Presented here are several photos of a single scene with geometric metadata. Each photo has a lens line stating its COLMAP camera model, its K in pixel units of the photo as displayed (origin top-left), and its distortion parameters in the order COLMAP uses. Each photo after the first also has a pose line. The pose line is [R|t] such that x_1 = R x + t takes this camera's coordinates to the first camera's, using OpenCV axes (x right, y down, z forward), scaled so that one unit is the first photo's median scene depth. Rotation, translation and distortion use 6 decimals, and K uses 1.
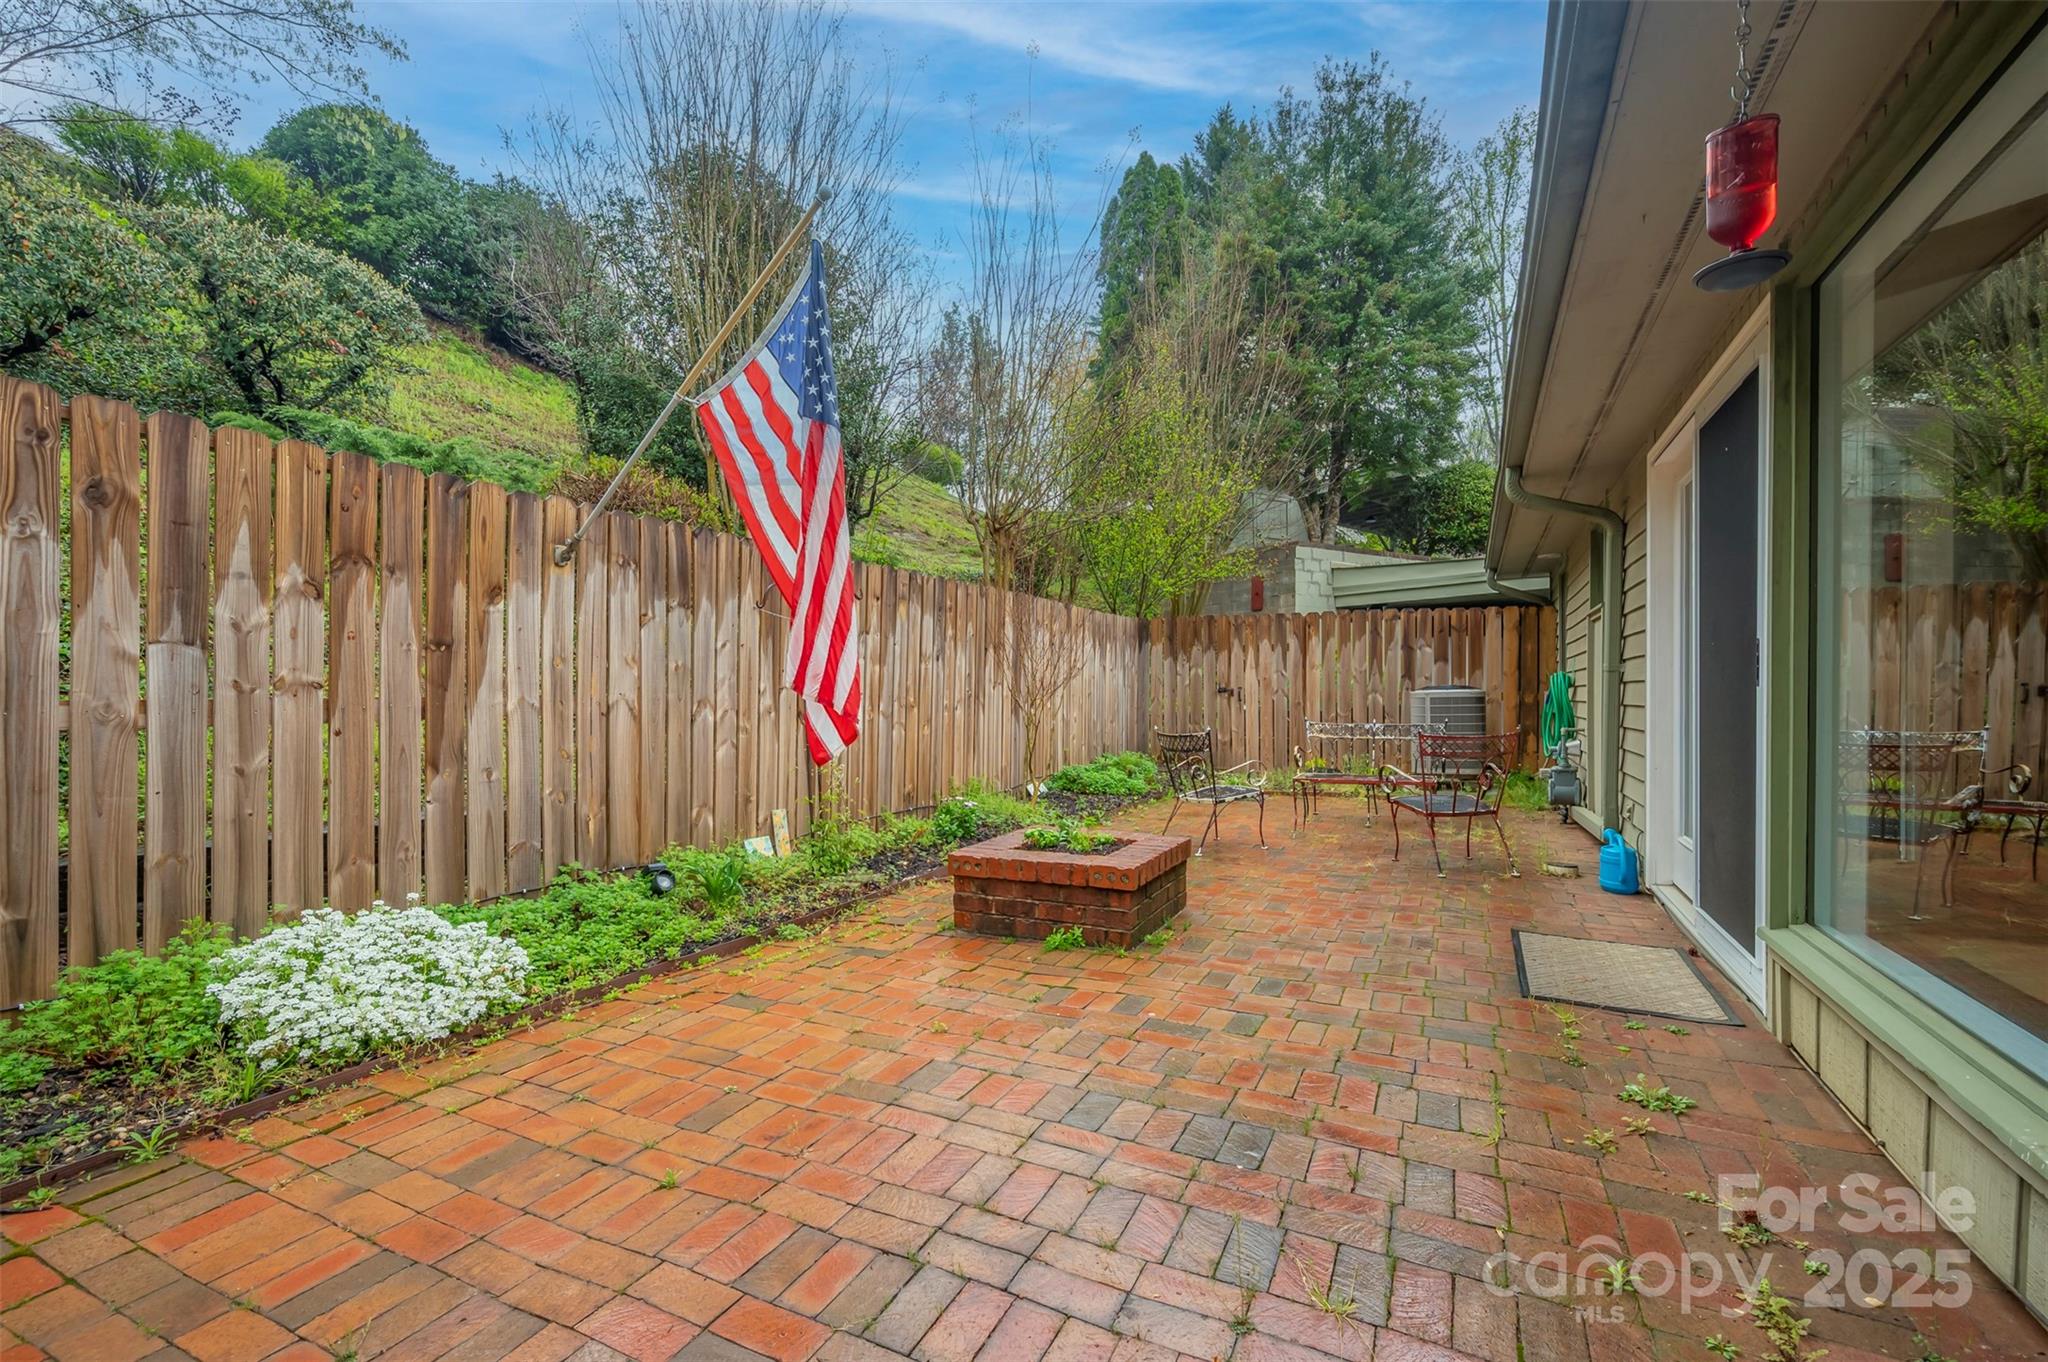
lens RADIAL K [[881.7, 0, 1024.3], [0, 881.7, 693.2], [0, 0, 1]] dist [0.003246, 0.000008]
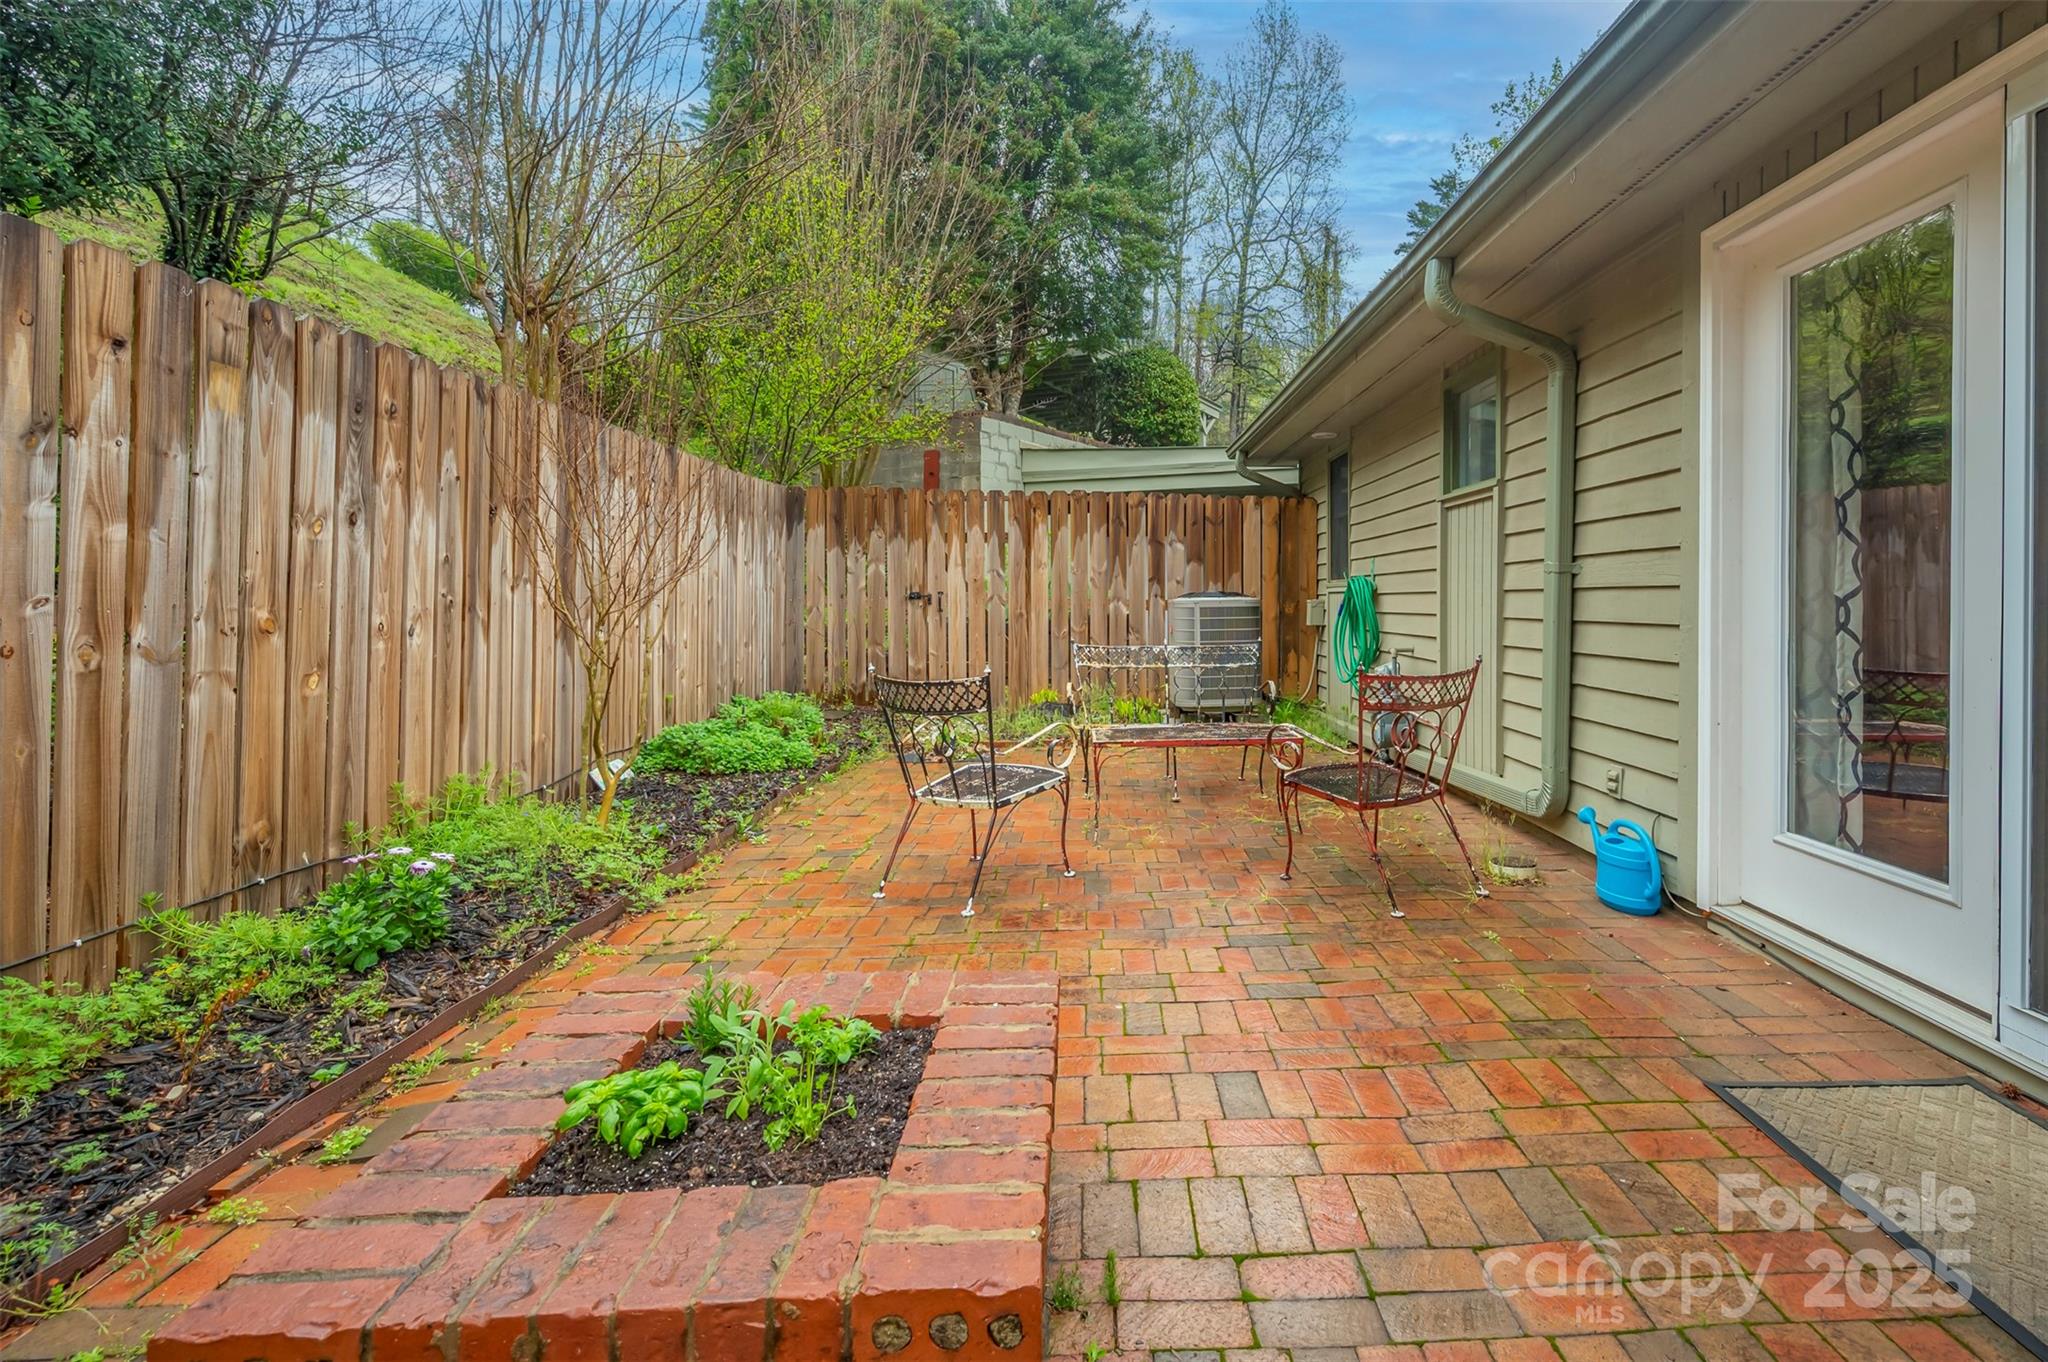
lens RADIAL K [[881.7, 0, 1102.4], [0, 881.7, 608.5], [0, 0, 1]] dist [0.003246, 0.000008]
pose [[0.866055, -0.001275, 0.499948, 0.004222], [-0.004331, 0.999940, 0.010052, -0.001329], [-0.499931, -0.010871, 0.865997, 0.357260]]
